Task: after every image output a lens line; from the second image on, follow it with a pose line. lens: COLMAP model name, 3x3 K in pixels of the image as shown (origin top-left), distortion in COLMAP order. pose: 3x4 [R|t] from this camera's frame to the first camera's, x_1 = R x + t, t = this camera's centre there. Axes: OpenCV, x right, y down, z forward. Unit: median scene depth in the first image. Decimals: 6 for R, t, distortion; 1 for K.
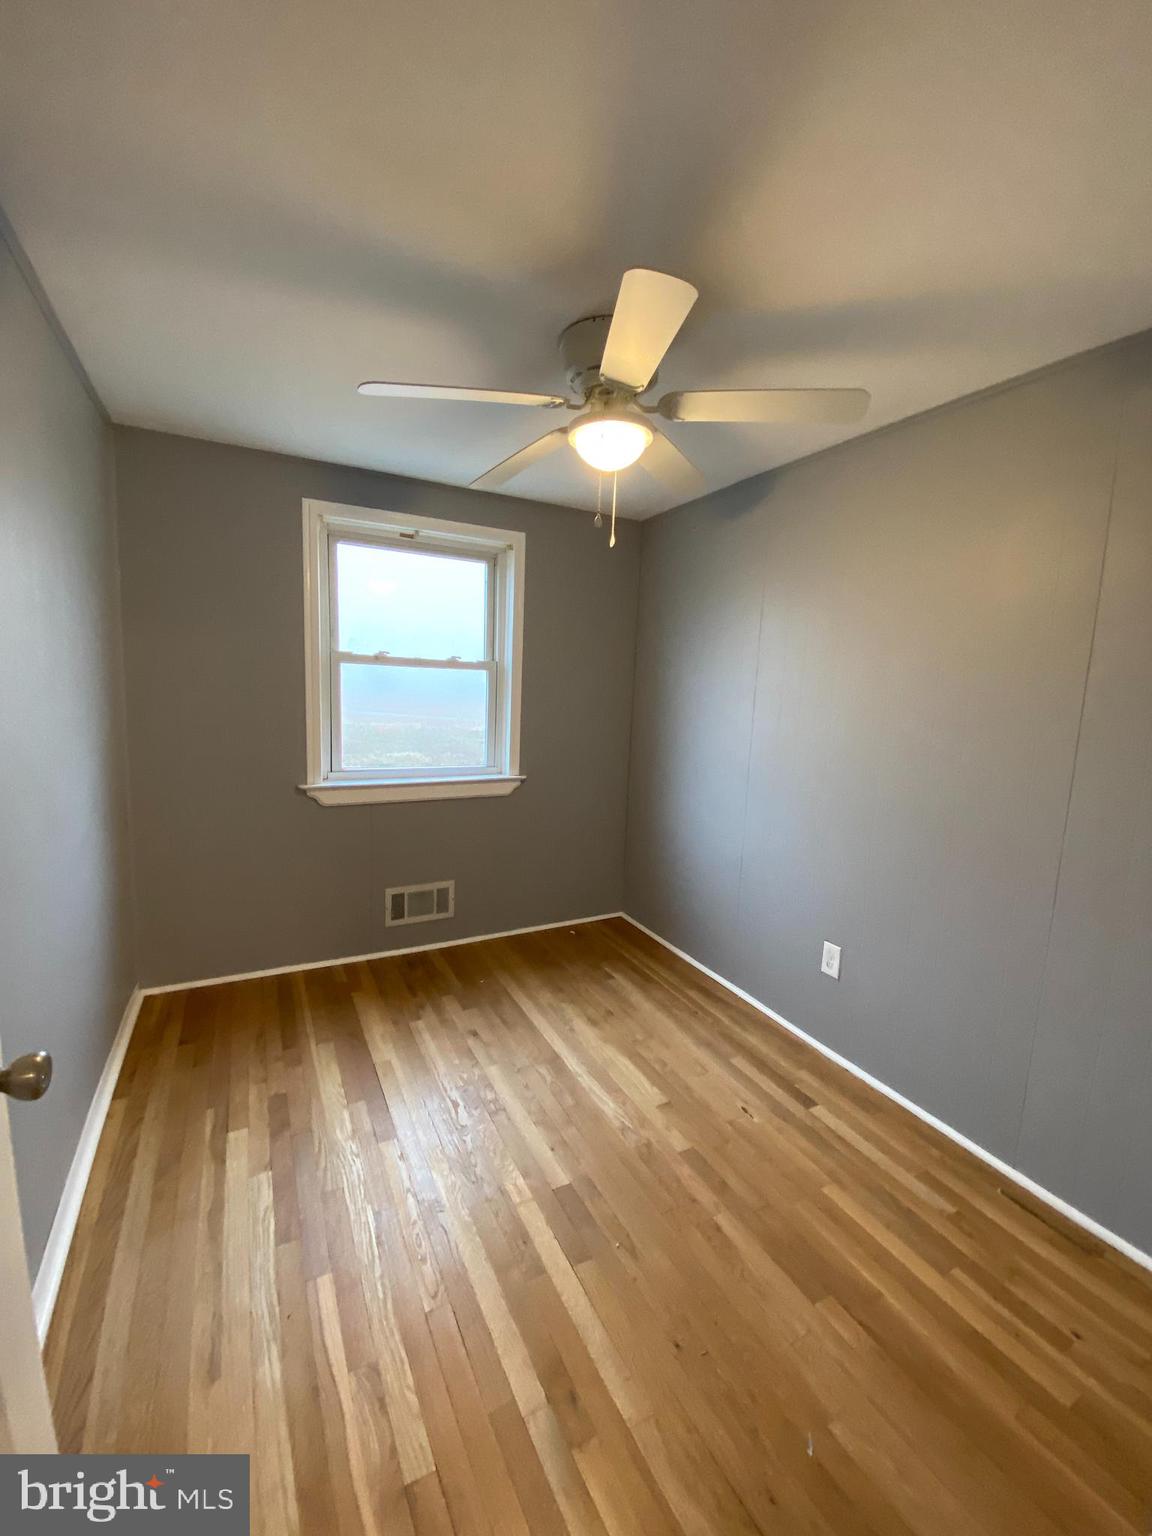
lens RADIAL K [[632.5, 0, 576.0], [0, 632.5, 768.0], [0, 0, 1]] dist [0.018055, -0.017351]
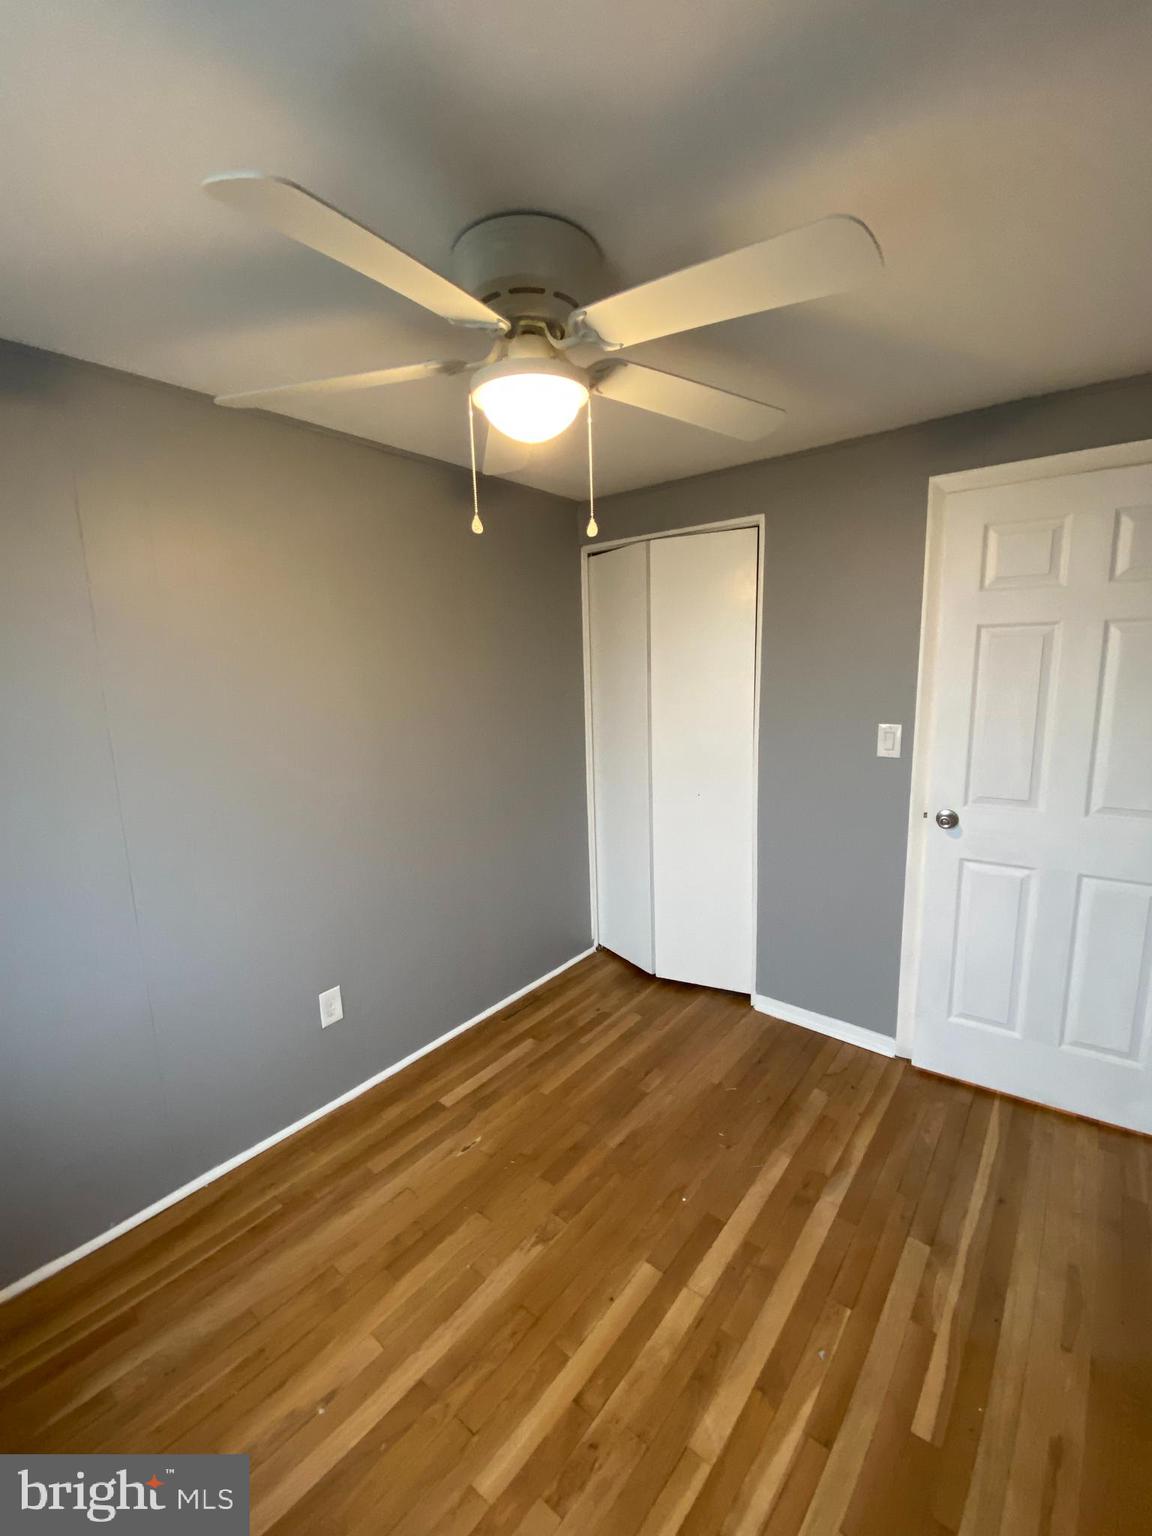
lens RADIAL K [[632.5, 0, 576.0], [0, 632.5, 768.0], [0, 0, 1]] dist [0.018055, -0.017351]
pose [[-0.399412, -0.179861, 0.898955, -0.629656], [0.136117, 0.958063, 0.252165, -0.263175], [-0.906611, 0.223081, -0.358179, 1.187445]]
